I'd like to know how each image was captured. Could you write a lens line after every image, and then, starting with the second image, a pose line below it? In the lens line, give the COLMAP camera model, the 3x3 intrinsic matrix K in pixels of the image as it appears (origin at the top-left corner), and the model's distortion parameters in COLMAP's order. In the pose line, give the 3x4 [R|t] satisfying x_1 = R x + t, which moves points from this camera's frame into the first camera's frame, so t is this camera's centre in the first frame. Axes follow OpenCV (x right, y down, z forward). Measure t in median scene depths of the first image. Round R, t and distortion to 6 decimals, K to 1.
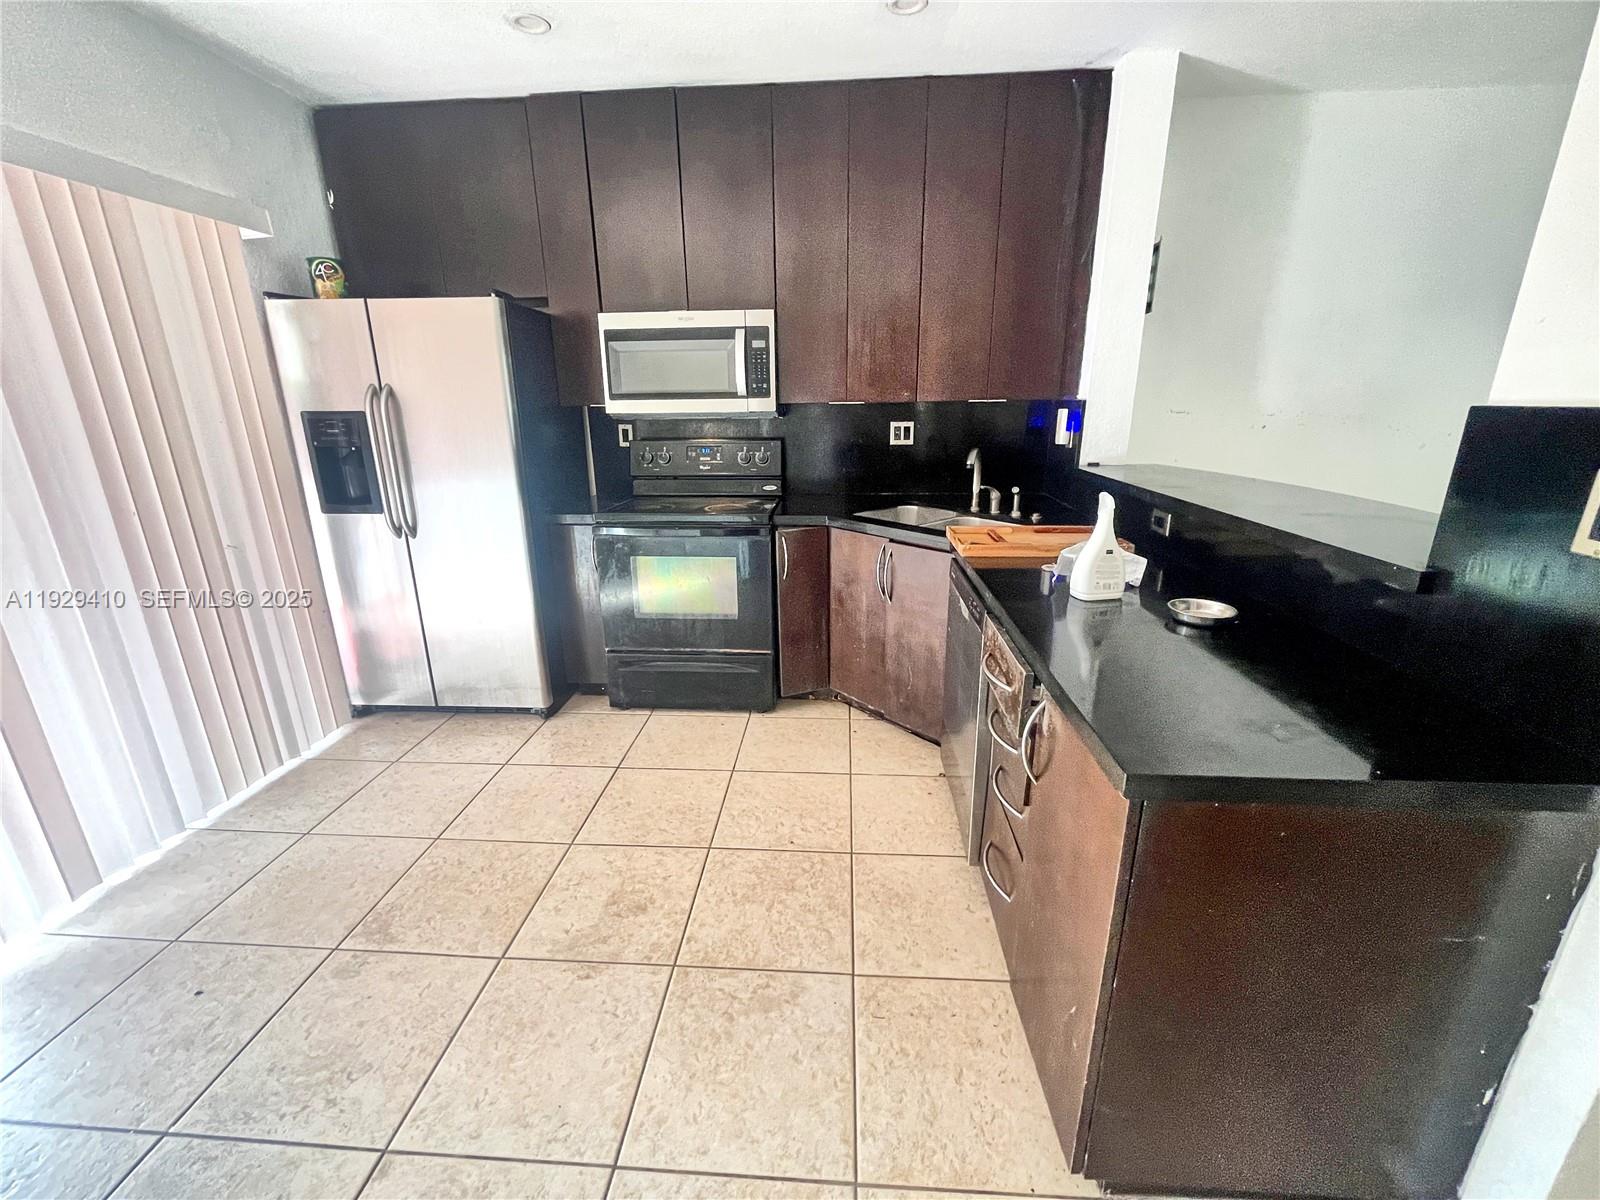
lens RADIAL K [[655.8, 0, 801.0], [0, 655.8, 595.7], [0, 0, 1]] dist [-0.001516, 0.000525]
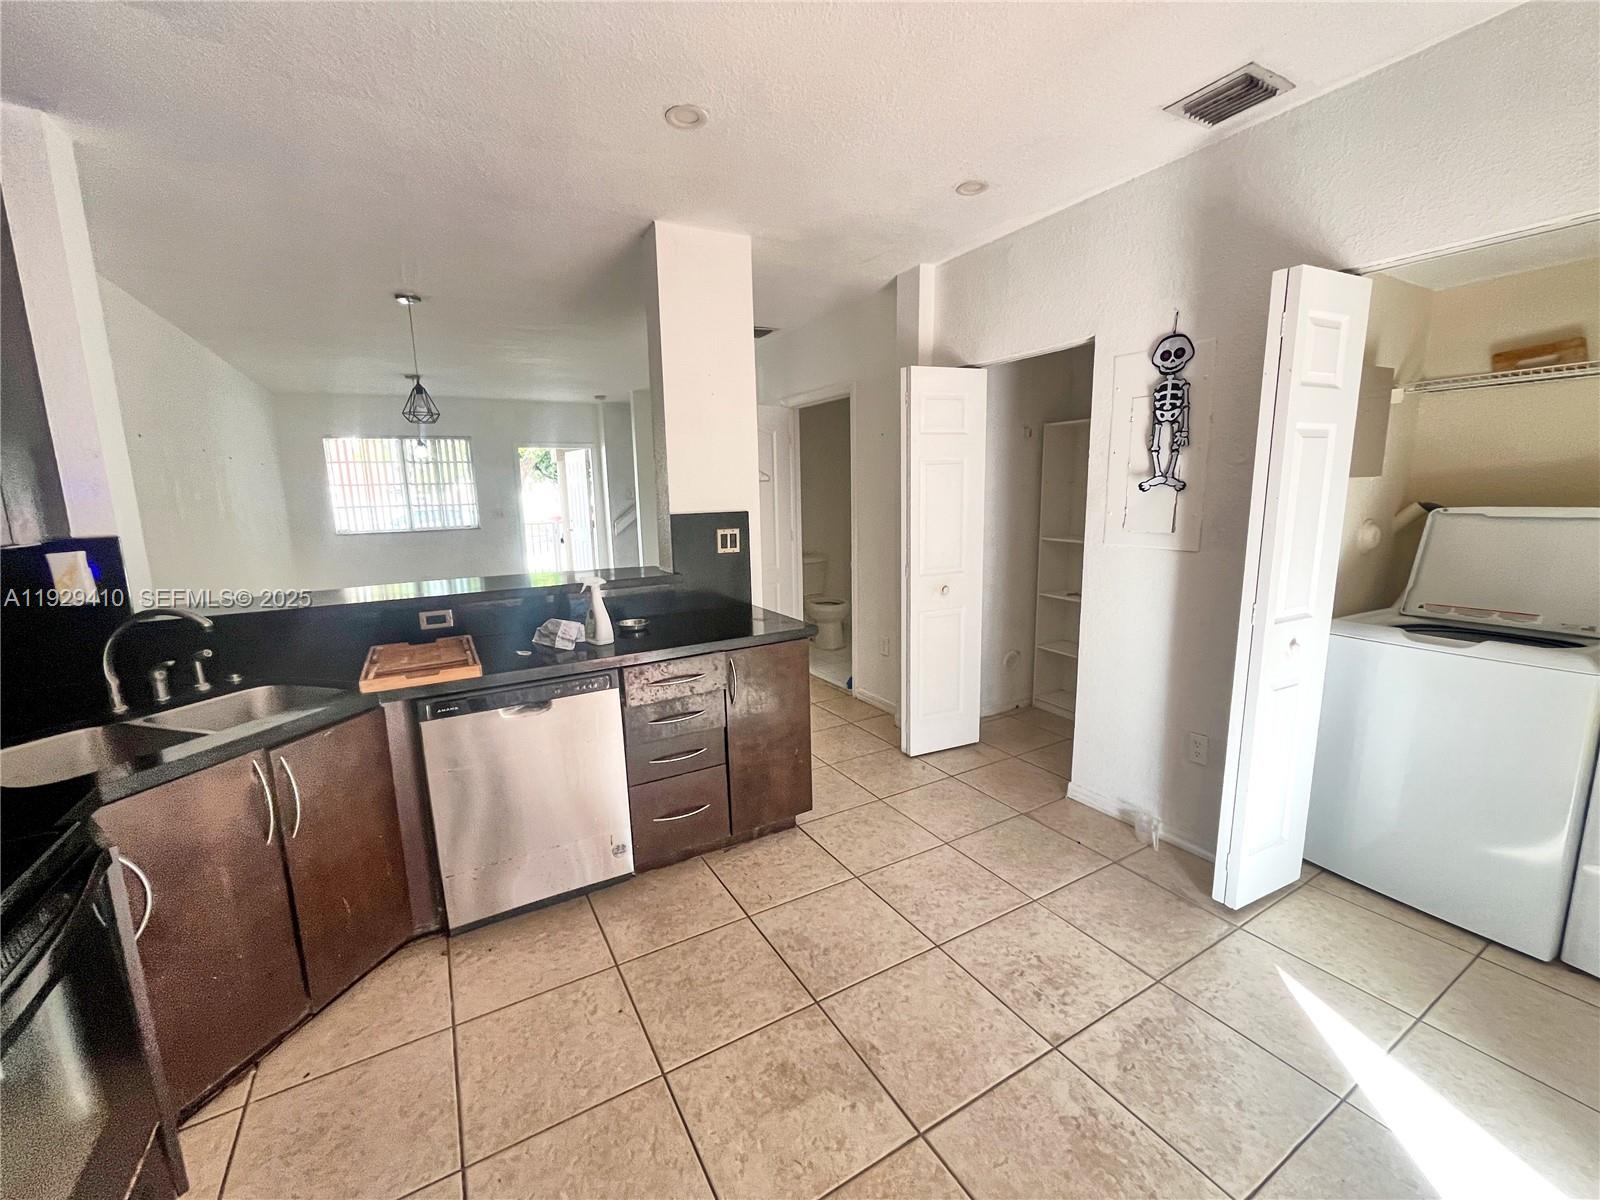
lens RADIAL K [[655.8, 0, 794.3], [0, 655.8, 600.8], [0, 0, 1]] dist [-0.001516, 0.000525]
pose [[-0.549463, -0.118620, 0.827055, -0.998723], [0.269216, 0.911942, 0.309651, -0.416592], [-0.790957, 0.392798, -0.469144, 1.256057]]
